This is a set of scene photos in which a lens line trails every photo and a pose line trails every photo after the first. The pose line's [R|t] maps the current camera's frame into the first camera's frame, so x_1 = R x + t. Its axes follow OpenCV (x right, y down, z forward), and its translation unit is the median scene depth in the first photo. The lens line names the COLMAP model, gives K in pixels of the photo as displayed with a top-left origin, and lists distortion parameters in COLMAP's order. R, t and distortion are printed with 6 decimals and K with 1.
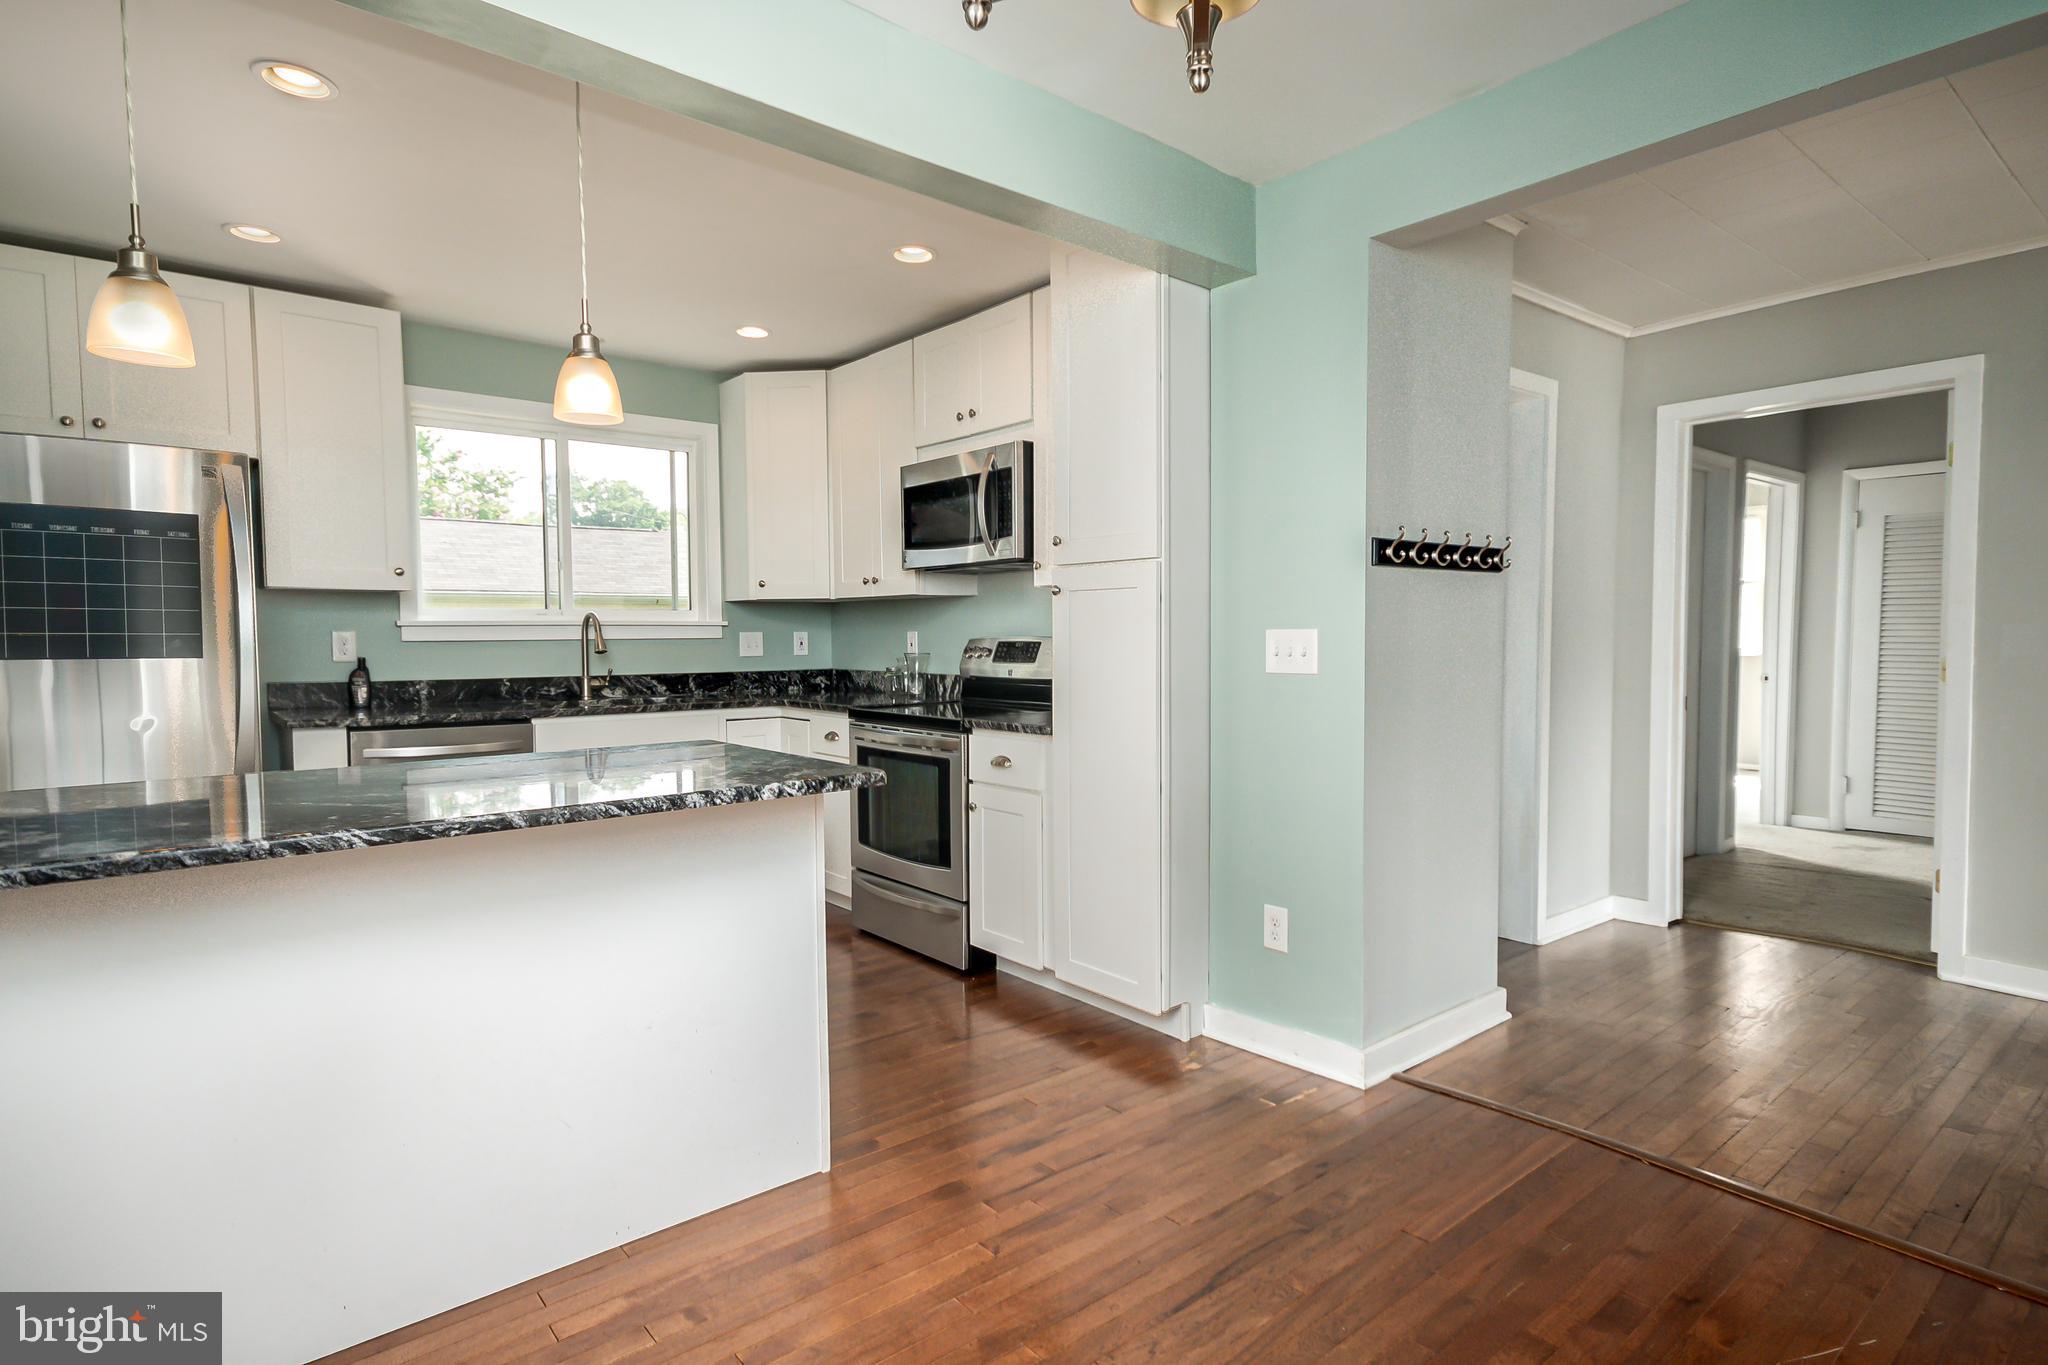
lens RADIAL K [[1032.1, 0, 1024.0], [0, 1032.1, 682.5], [0, 0, 1]] dist [0.001277, 0.000724]
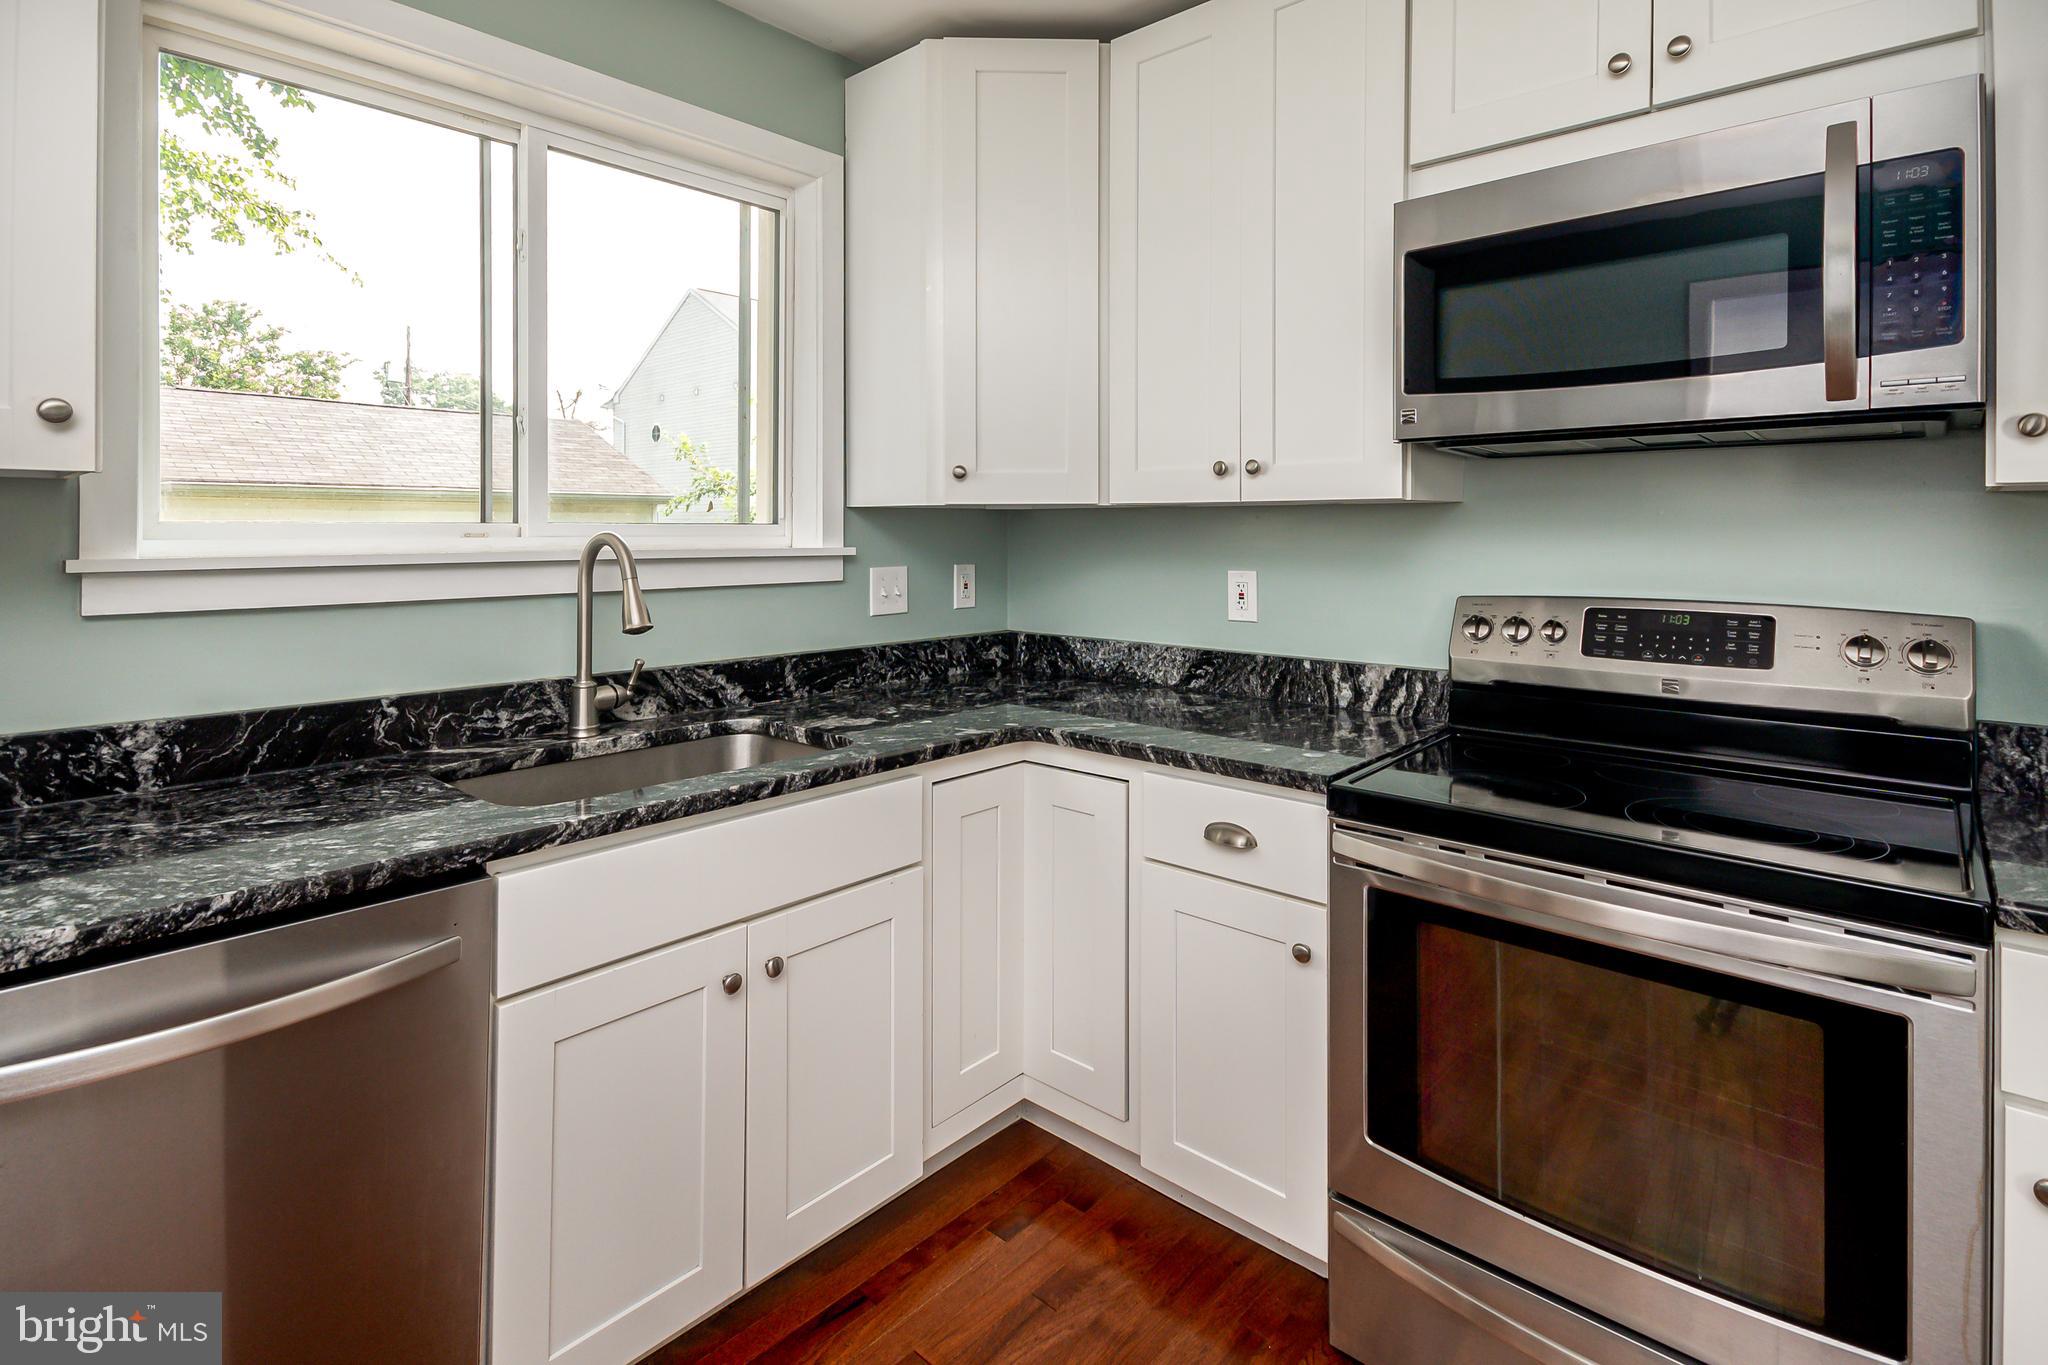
lens RADIAL K [[1016.1, 0, 1022.2], [0, 1016.1, 535.8], [0, 0, 1]] dist [0.013354, -0.001006]
pose [[0.991418, 0.005537, 0.130612, -0.310803], [0.000463, 0.998947, -0.045867, -0.048246], [-0.130728, 0.045534, 0.990372, 0.574639]]
